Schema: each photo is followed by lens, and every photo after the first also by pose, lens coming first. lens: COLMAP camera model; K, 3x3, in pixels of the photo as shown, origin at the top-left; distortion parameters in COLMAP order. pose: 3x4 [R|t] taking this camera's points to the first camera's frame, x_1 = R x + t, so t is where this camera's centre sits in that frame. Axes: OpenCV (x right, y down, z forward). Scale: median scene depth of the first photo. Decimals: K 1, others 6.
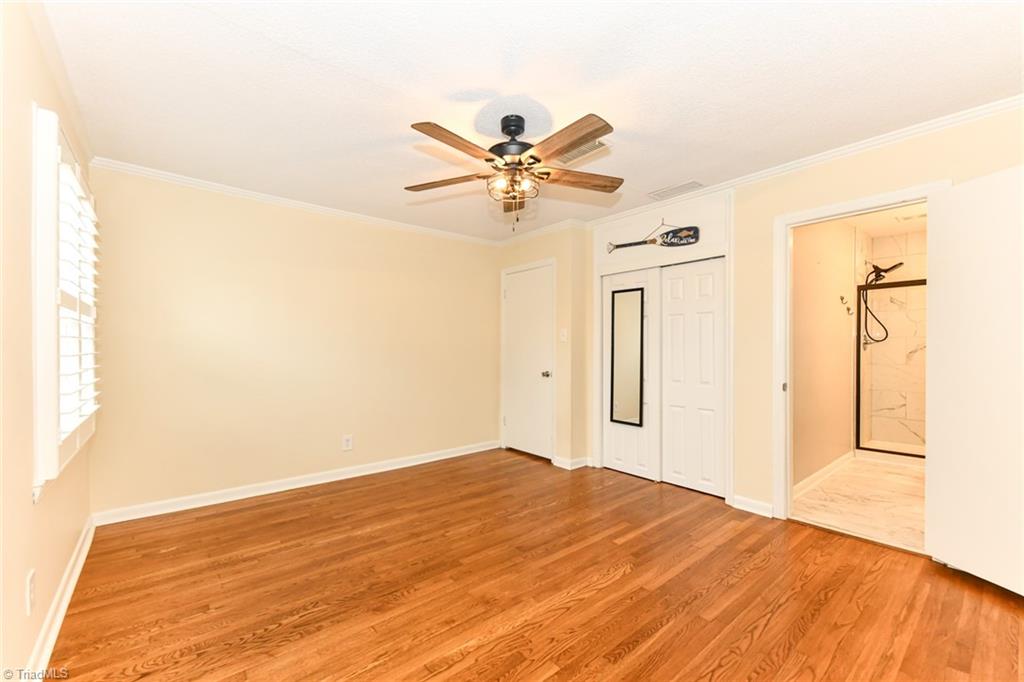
lens RADIAL K [[416.7, 0, 505.7], [0, 416.7, 344.7], [0, 0, 1]] dist [-0.001166, -0.000113]
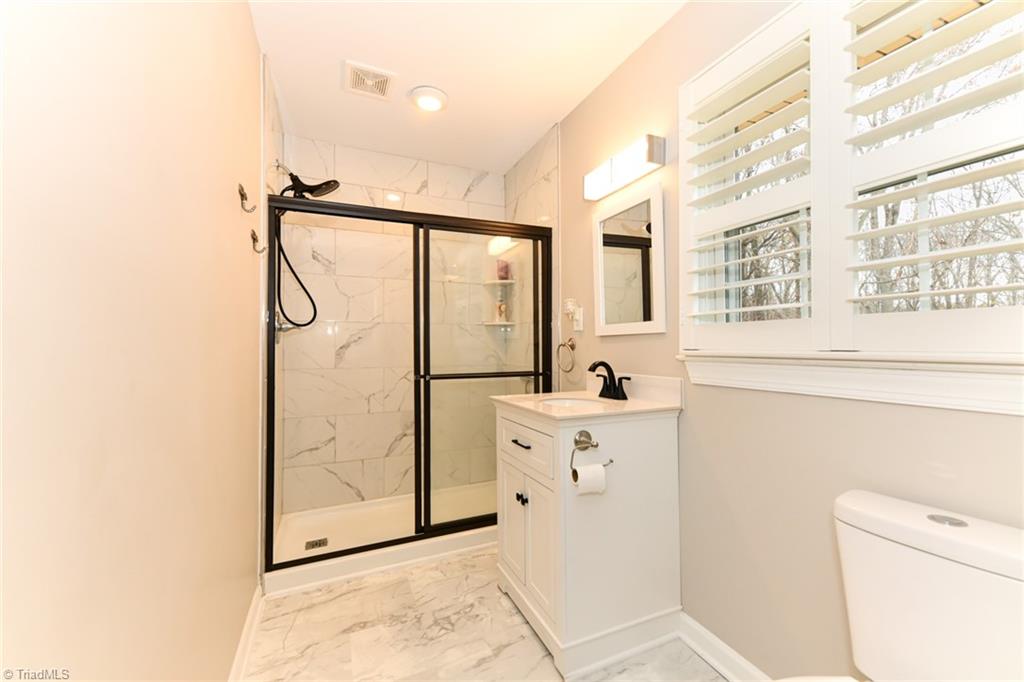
lens RADIAL K [[416.7, 0, 514.3], [0, 416.7, 342.6], [0, 0, 1]] dist [-0.001166, -0.000113]
pose [[0.260126, 0.002616, 0.965571, 0.476523], [-0.000311, 0.999997, -0.002626, 0.013982], [-0.965574, 0.000383, 0.260126, 0.619191]]
